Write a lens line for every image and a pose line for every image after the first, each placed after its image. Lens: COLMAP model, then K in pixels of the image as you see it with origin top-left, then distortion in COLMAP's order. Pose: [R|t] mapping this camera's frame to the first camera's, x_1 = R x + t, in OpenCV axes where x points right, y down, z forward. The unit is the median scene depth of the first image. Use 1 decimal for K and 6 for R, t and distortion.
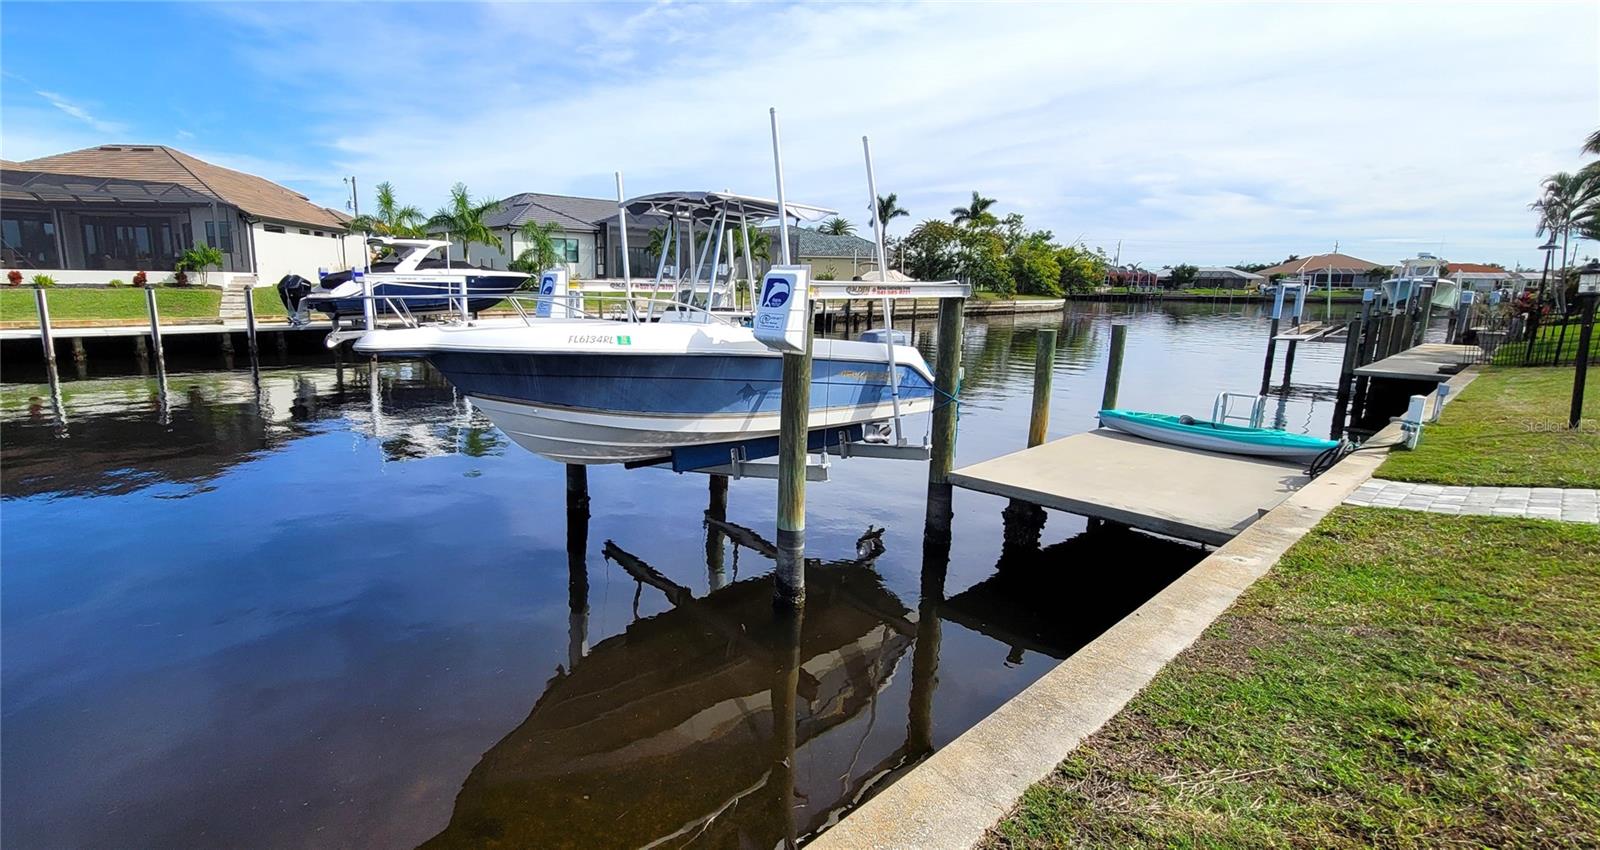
lens RADIAL K [[695.6, 0, 746.0], [0, 695.6, 428.5], [0, 0, 1]] dist [-0.000112, -0.000197]
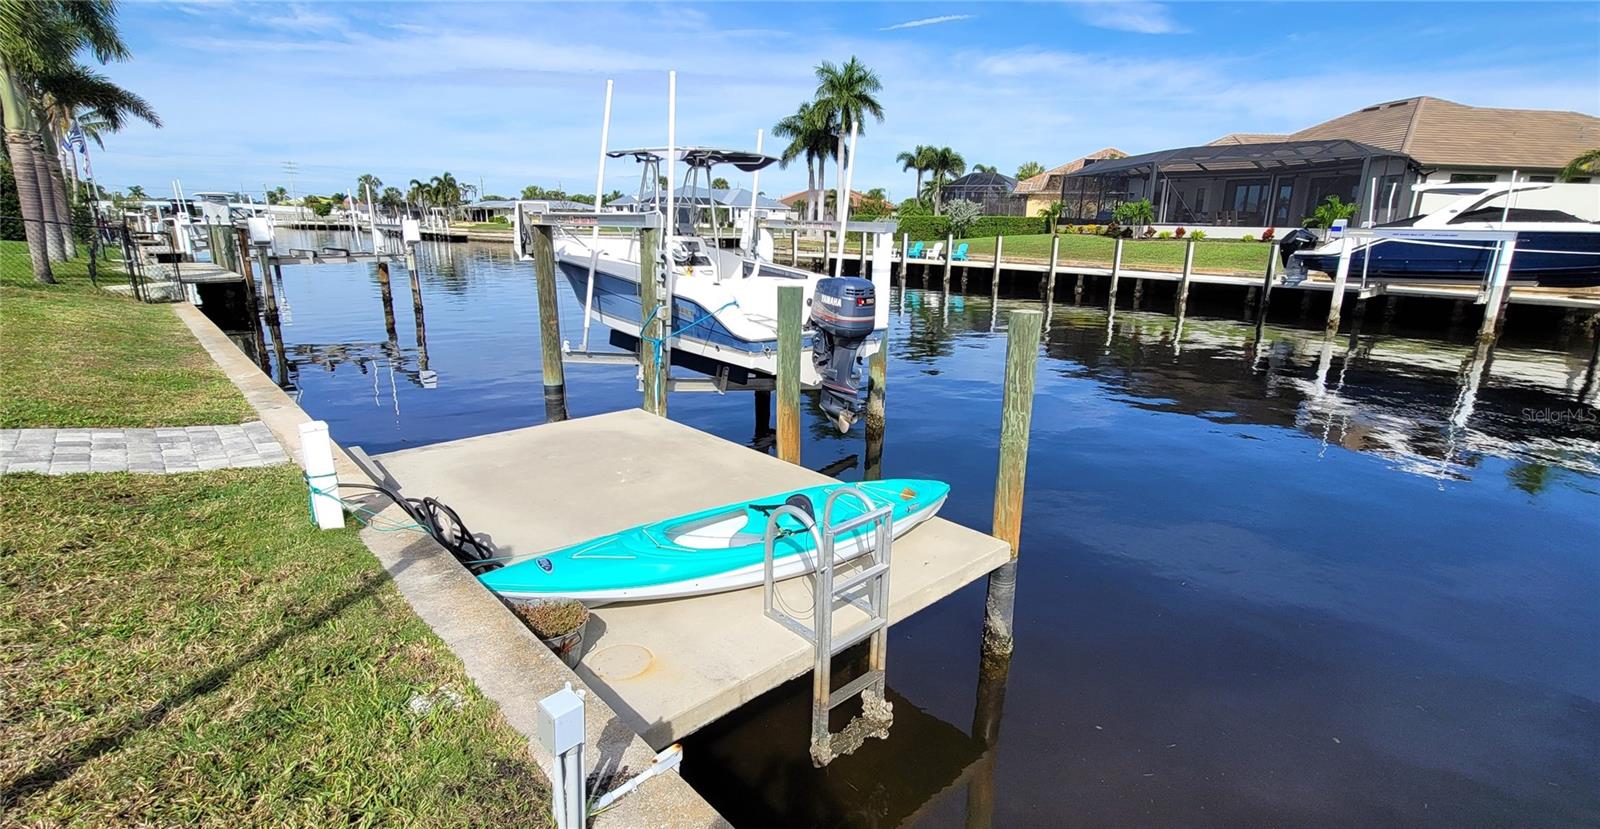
lens RADIAL K [[729.0, 0, 800.0], [0, 729.0, 414.5], [0, 0, 1]] dist [-0.002159, -0.000057]
pose [[0.043296, 0.244947, -0.968569, 0.482947], [-0.223512, 0.947280, 0.229572, -0.081566], [0.973739, 0.206547, 0.095762, 0.414989]]
